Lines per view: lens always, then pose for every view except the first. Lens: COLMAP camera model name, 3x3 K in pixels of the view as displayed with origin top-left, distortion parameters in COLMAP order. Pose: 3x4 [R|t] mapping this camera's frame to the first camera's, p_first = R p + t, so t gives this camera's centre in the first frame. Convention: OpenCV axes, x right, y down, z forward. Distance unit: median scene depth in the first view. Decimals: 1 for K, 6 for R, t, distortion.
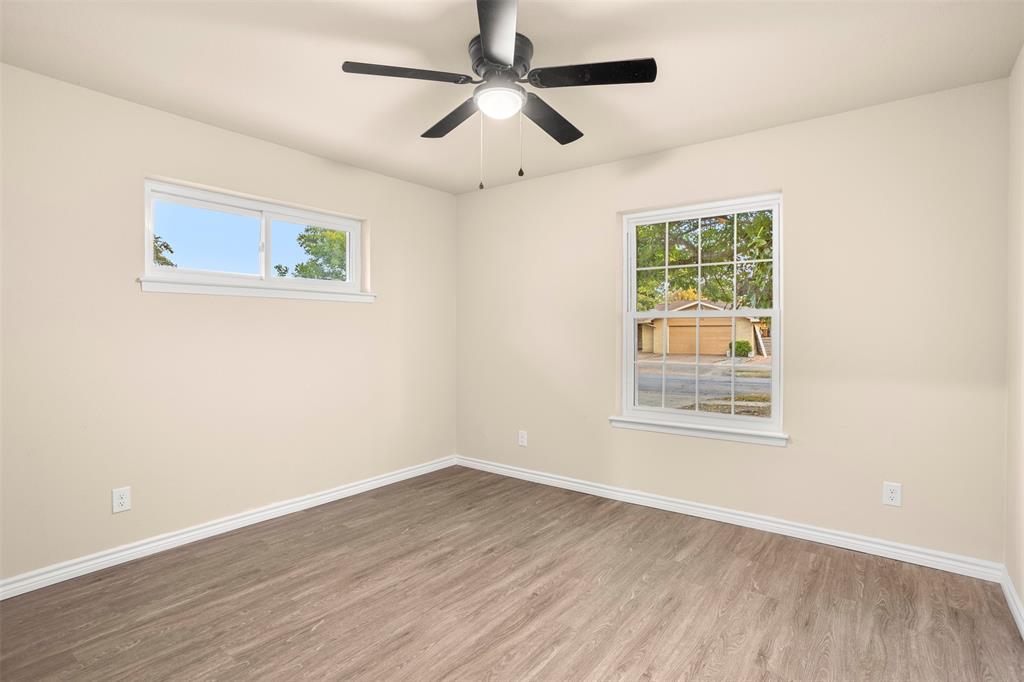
lens RADIAL K [[508.1, 0, 509.5], [0, 508.1, 334.3], [0, 0, 1]] dist [-0.057464, 0.030288]
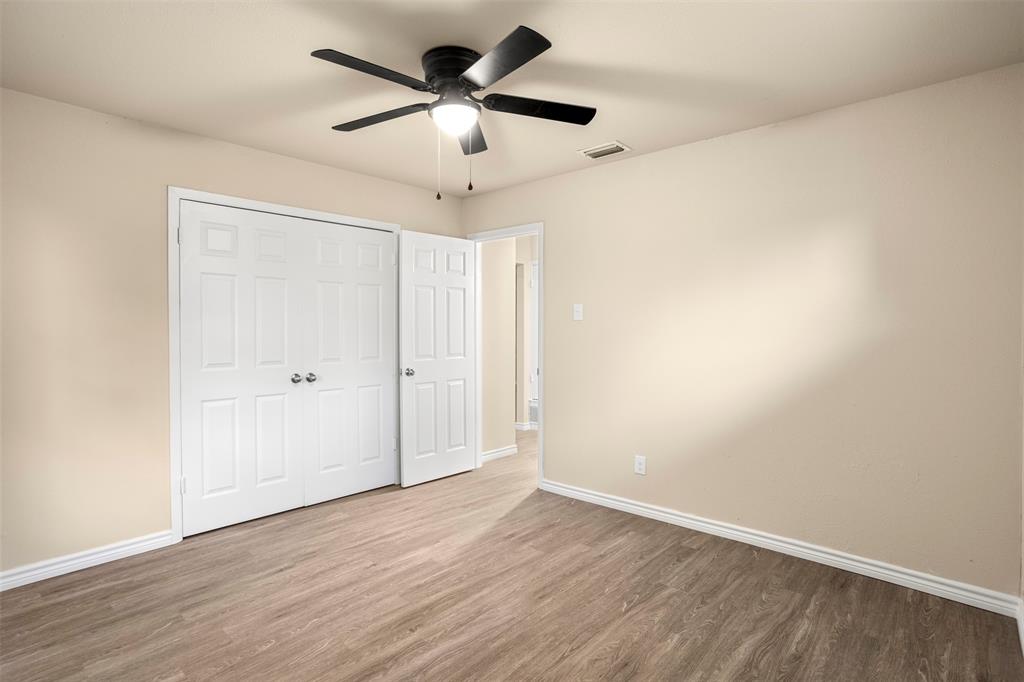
lens RADIAL K [[508.1, 0, 509.5], [0, 508.1, 334.3], [0, 0, 1]] dist [-0.057464, 0.030288]
pose [[-0.996533, 0.000538, 0.083196, -0.216005], [0.002332, 0.999767, 0.021462, -0.040837], [-0.083166, 0.021582, -0.996302, 2.026243]]
